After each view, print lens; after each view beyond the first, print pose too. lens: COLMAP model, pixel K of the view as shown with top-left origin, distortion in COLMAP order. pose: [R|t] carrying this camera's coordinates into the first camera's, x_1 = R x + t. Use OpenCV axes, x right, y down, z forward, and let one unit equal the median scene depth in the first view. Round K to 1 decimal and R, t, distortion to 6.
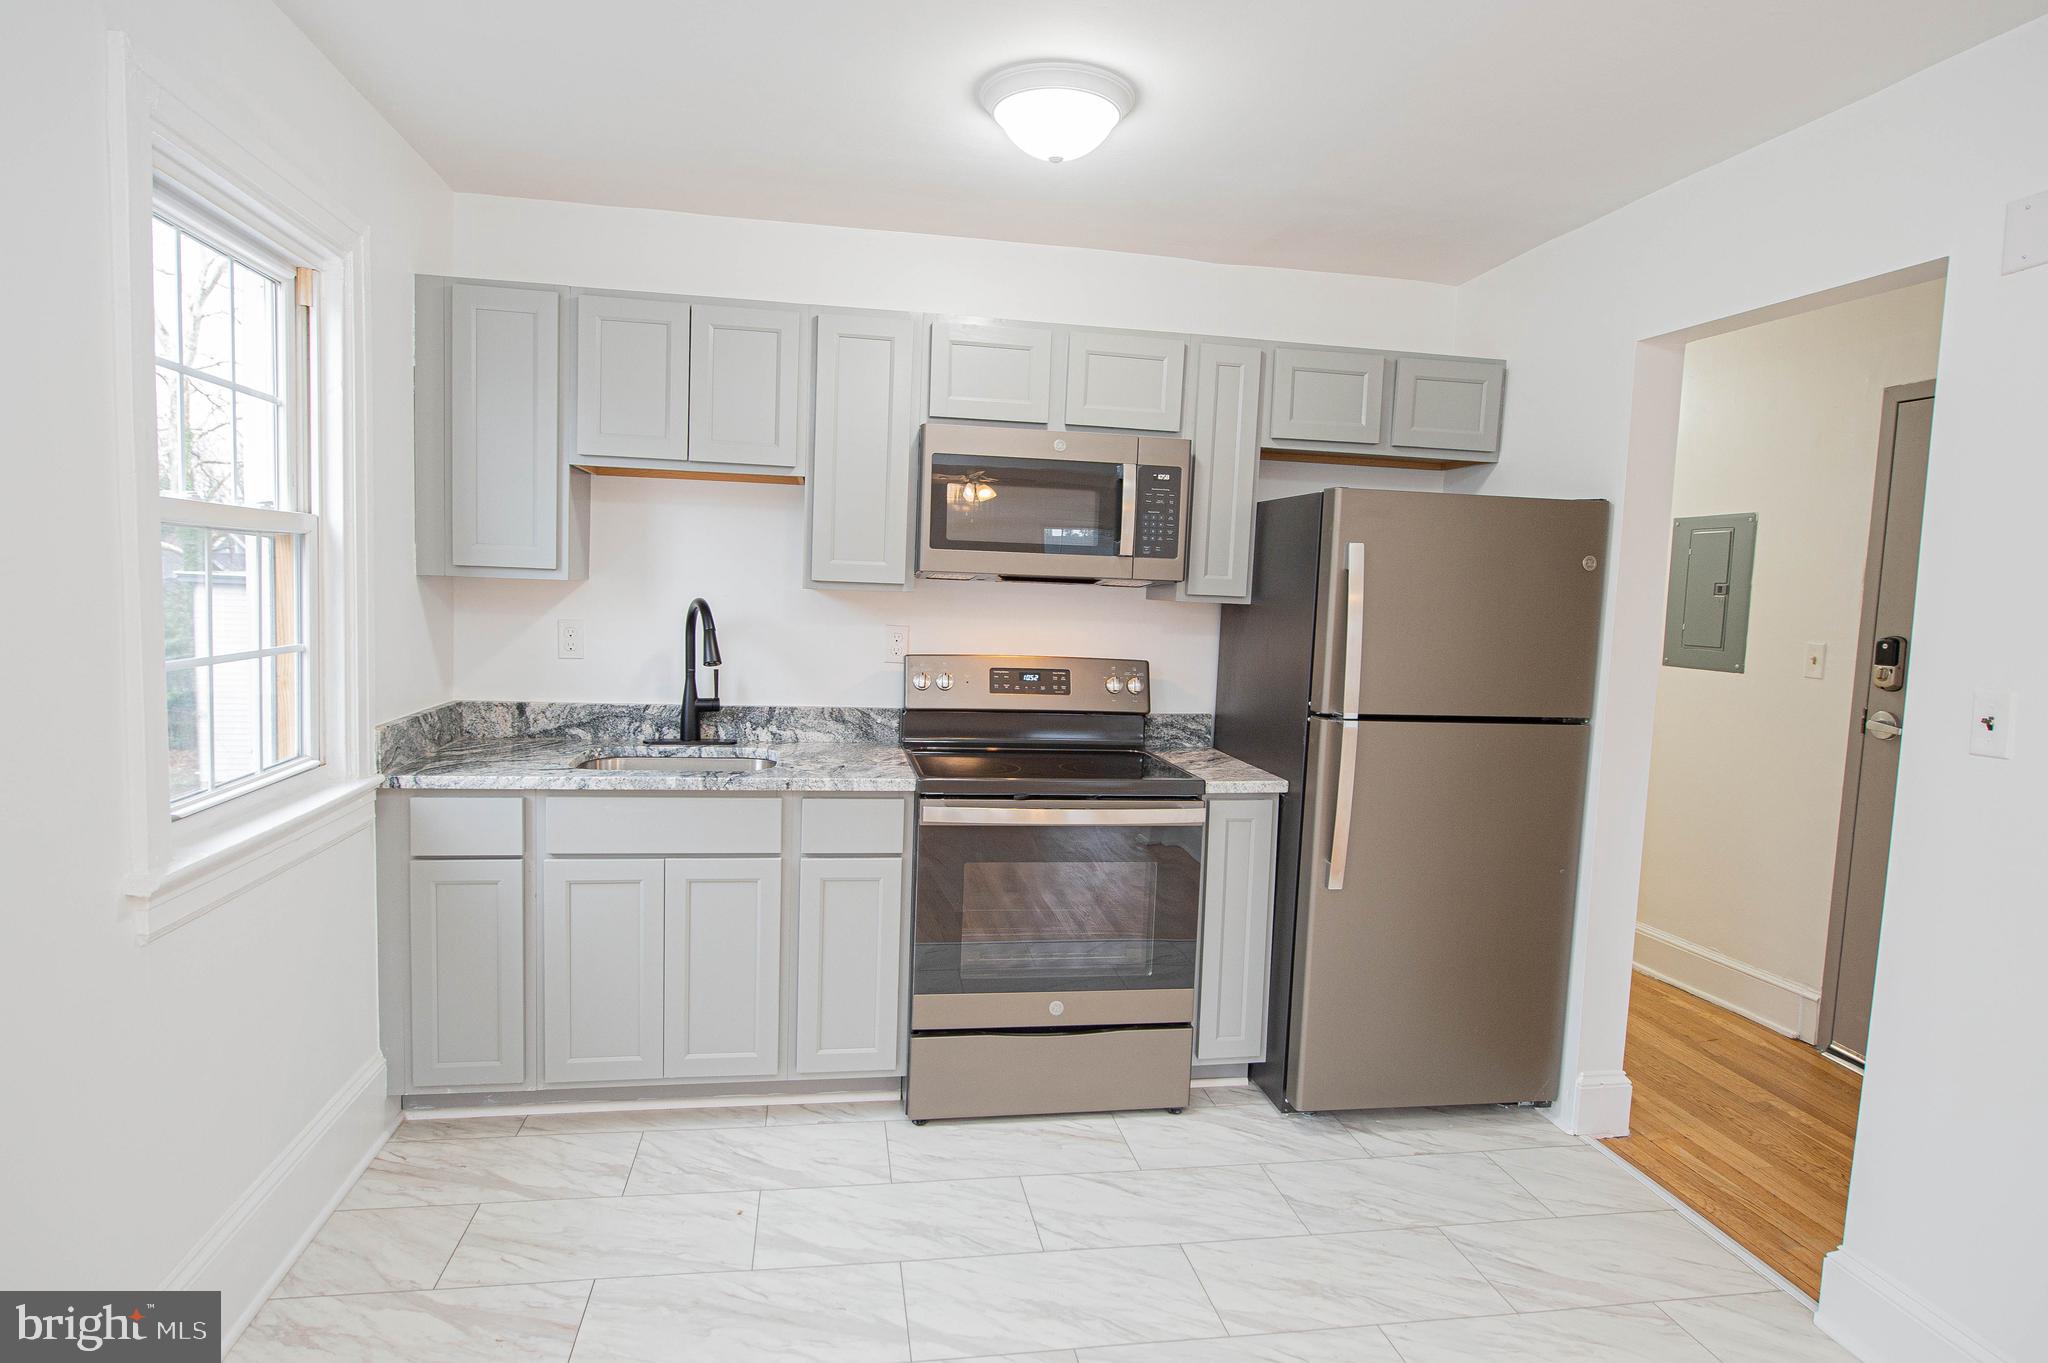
lens RADIAL K [[1123.2, 0, 1016.3], [0, 1123.2, 679.3], [0, 0, 1]] dist [-0.004494, -0.001342]
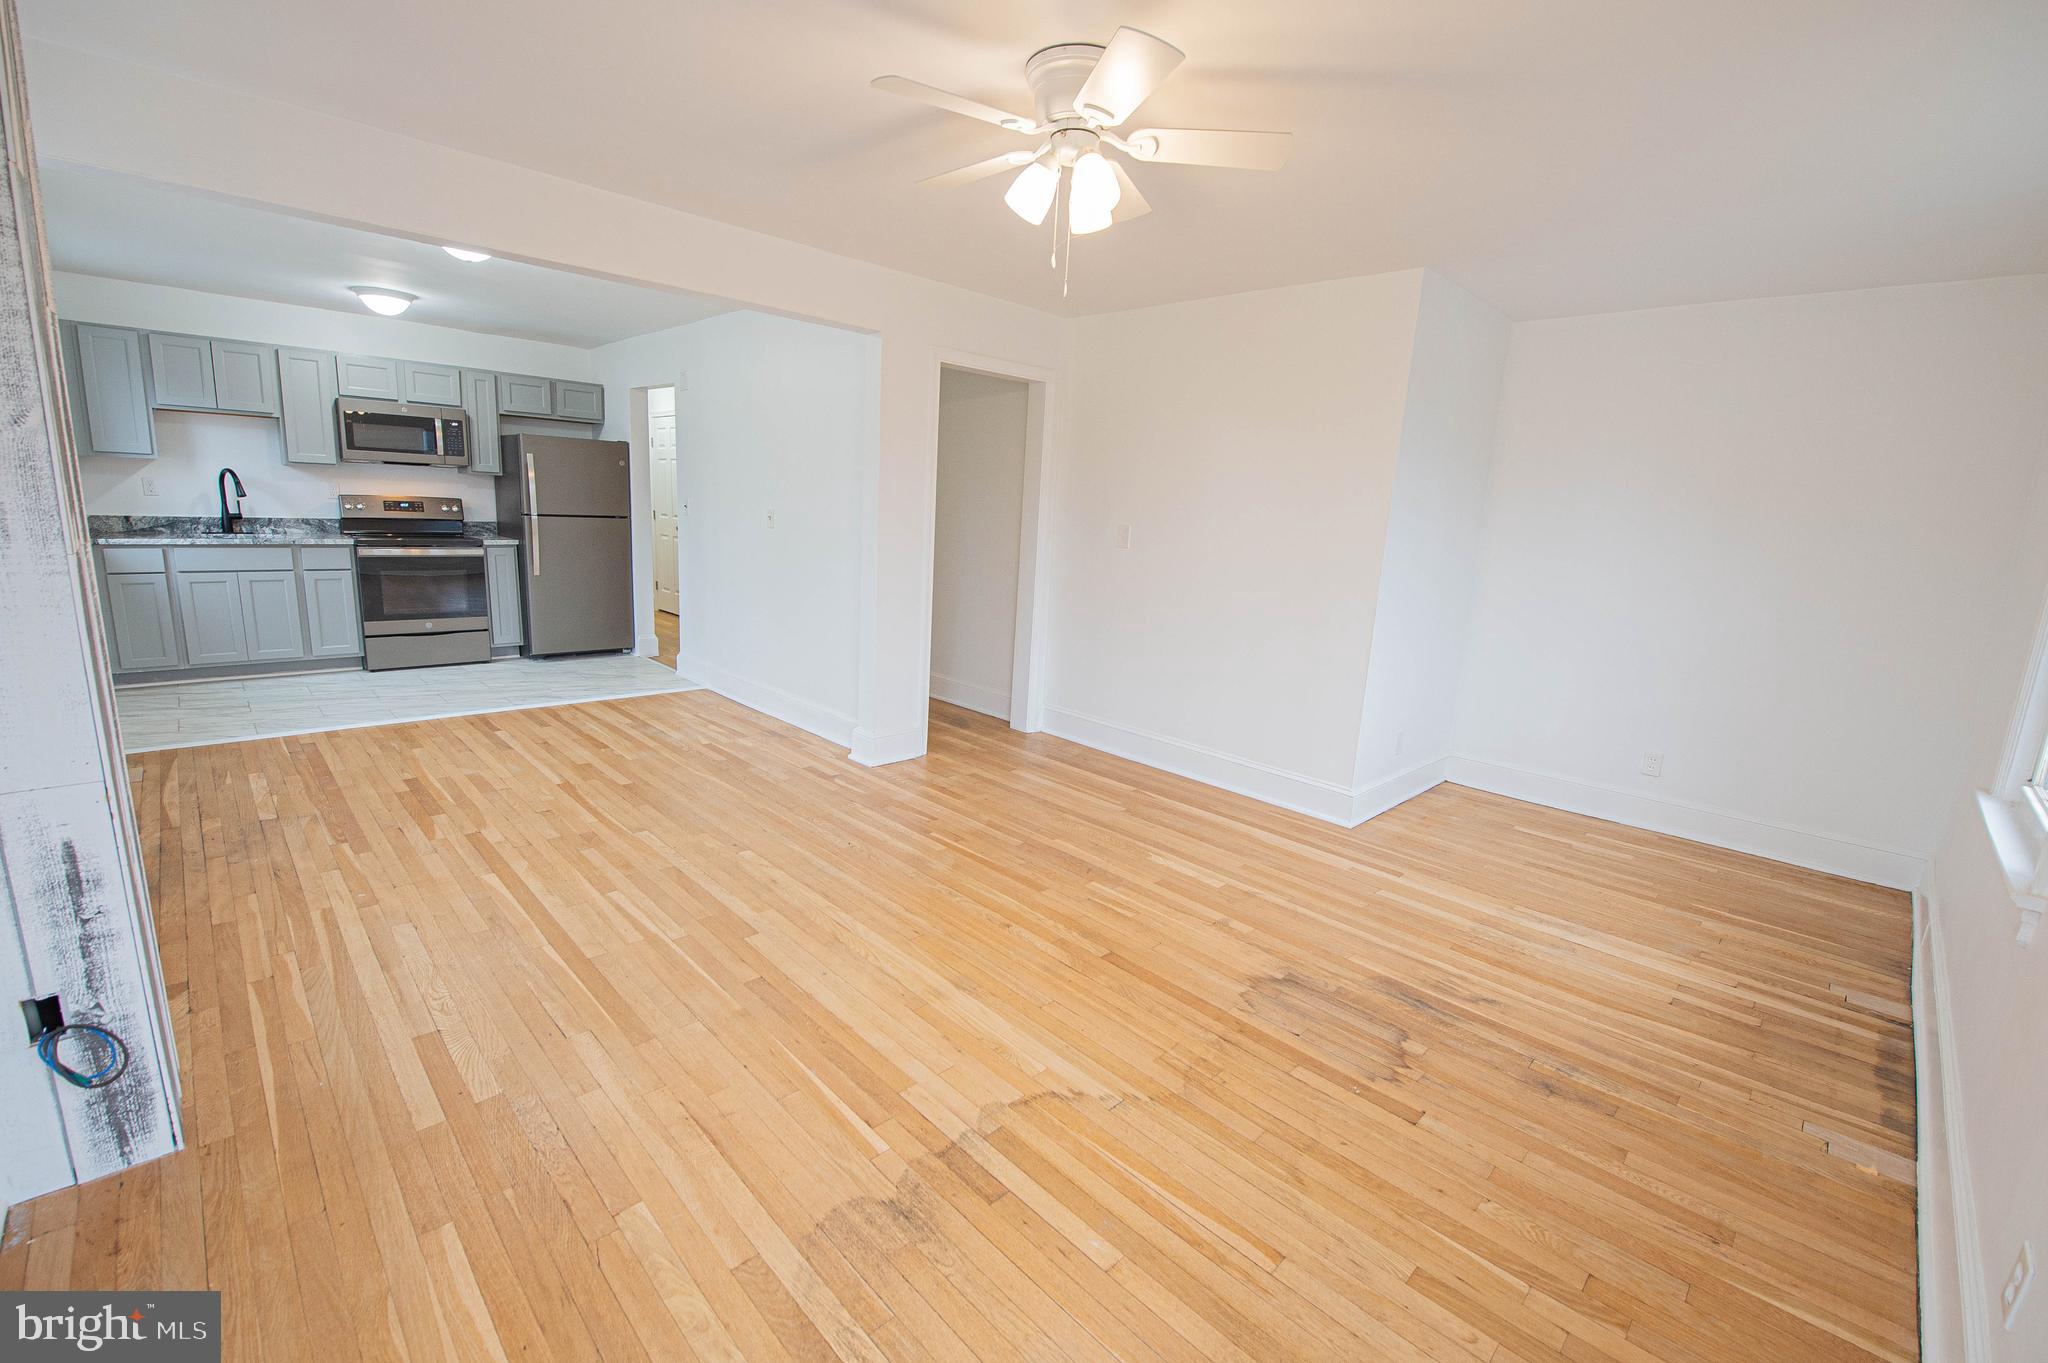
lens RADIAL K [[854.3, 0, 1014.7], [0, 854.3, 682.3], [0, 0, 1]] dist [-0.010132, -0.005763]
pose [[0.824571, -0.108481, 0.555261, 0.046997], [0.023575, 0.987181, 0.157855, 0.132395], [-0.565267, -0.117072, 0.816558, -1.436575]]
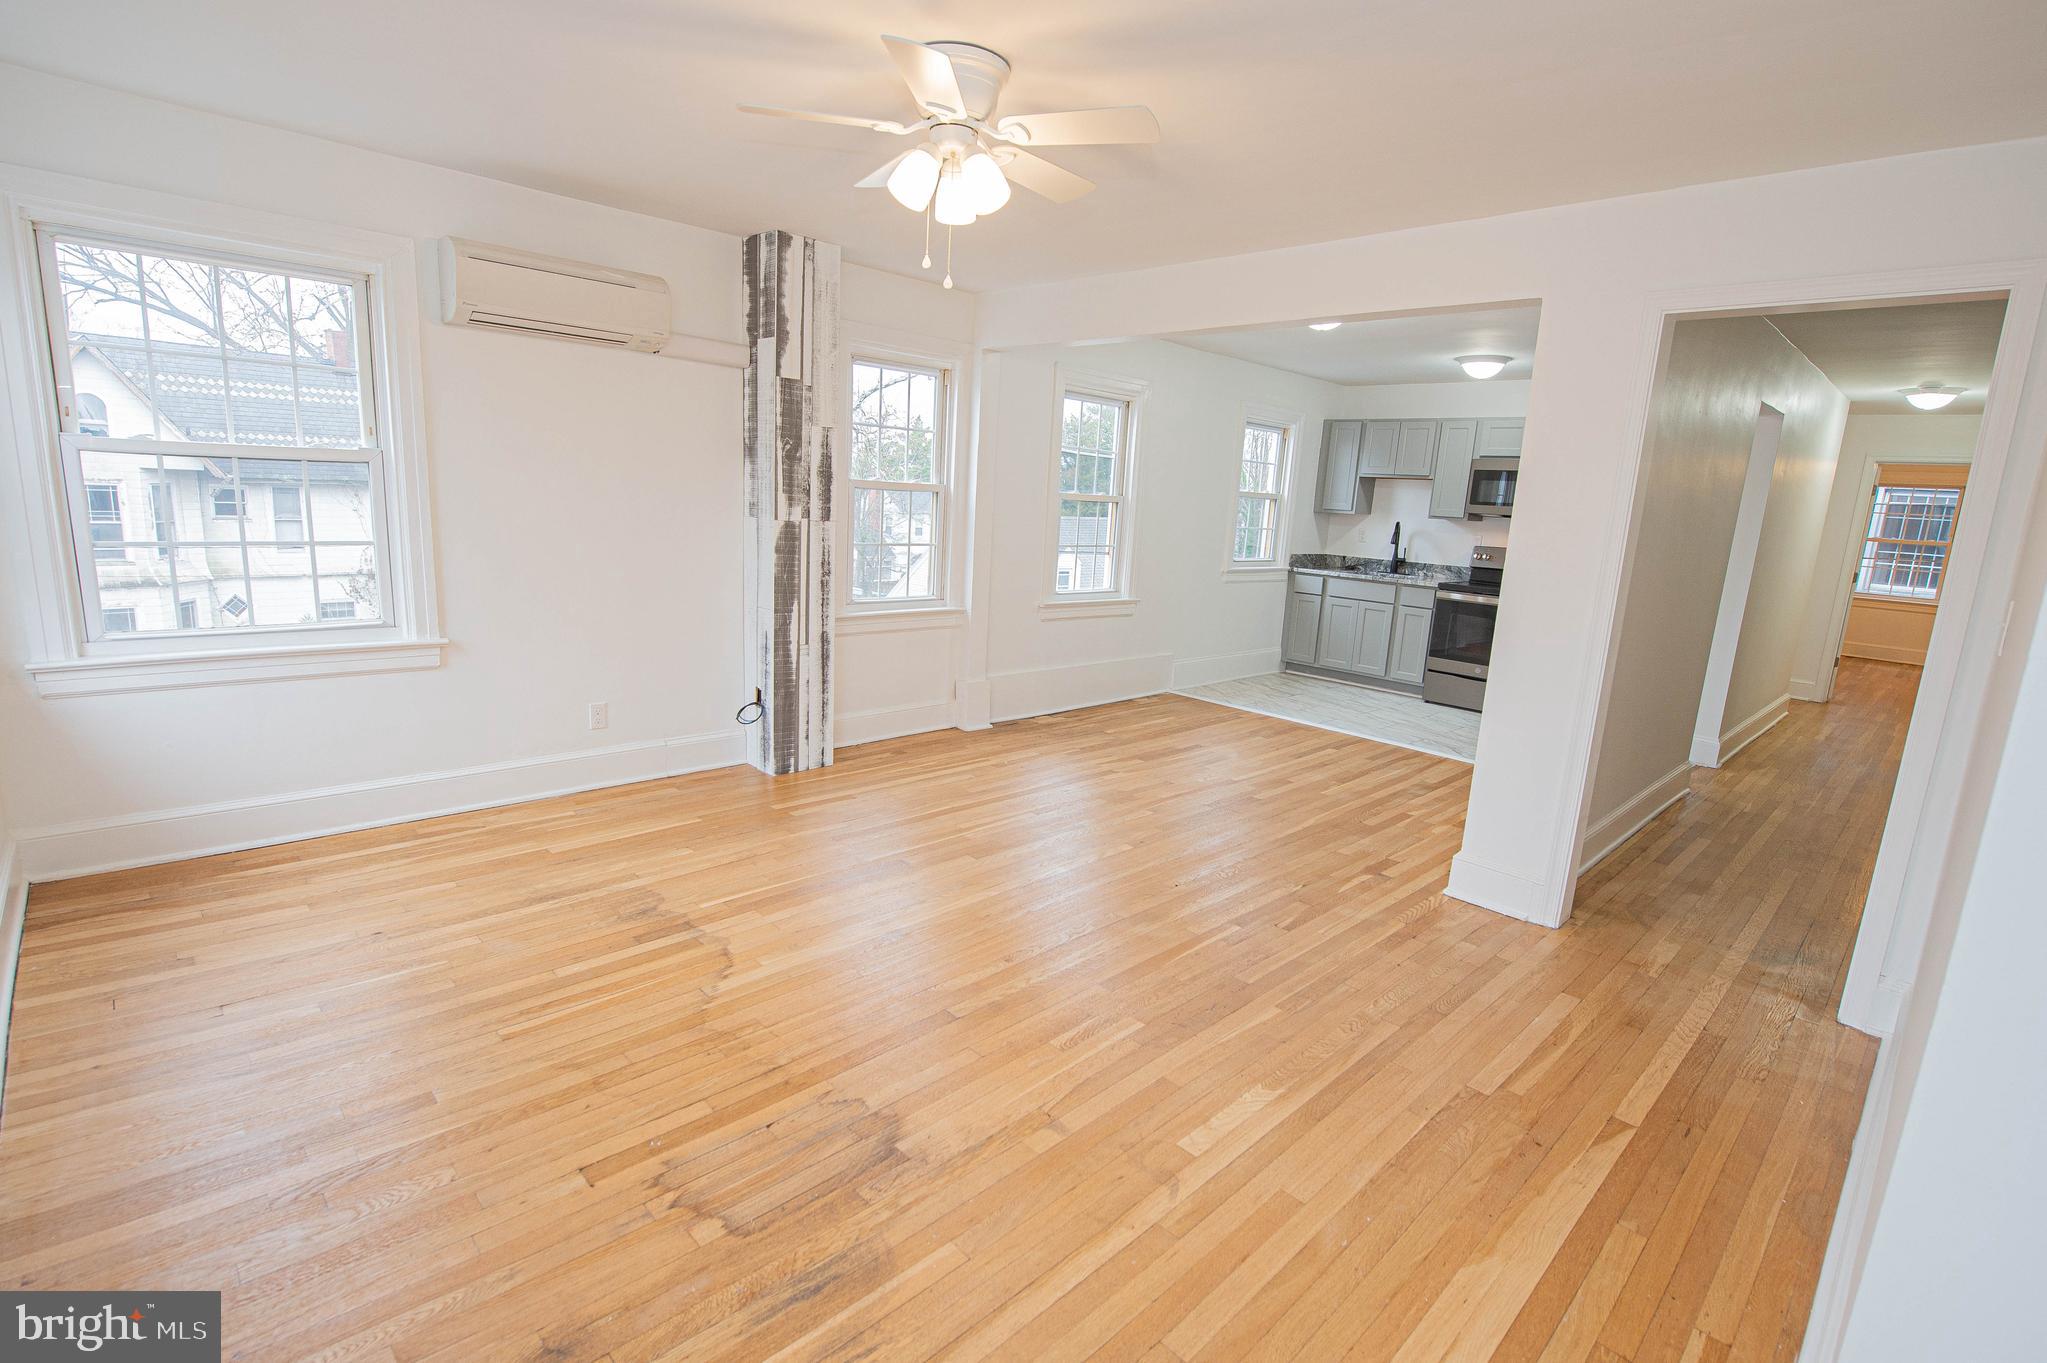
lens RADIAL K [[953.9, 0, 1016.8], [0, 953.9, 681.1], [0, 0, 1]] dist [-0.002845, -0.007435]
pose [[0.561038, 0.156229, -0.812914, 1.269651], [-0.105270, 0.987521, 0.117133, 0.154908], [0.821069, 0.019860, 0.570483, -1.242114]]
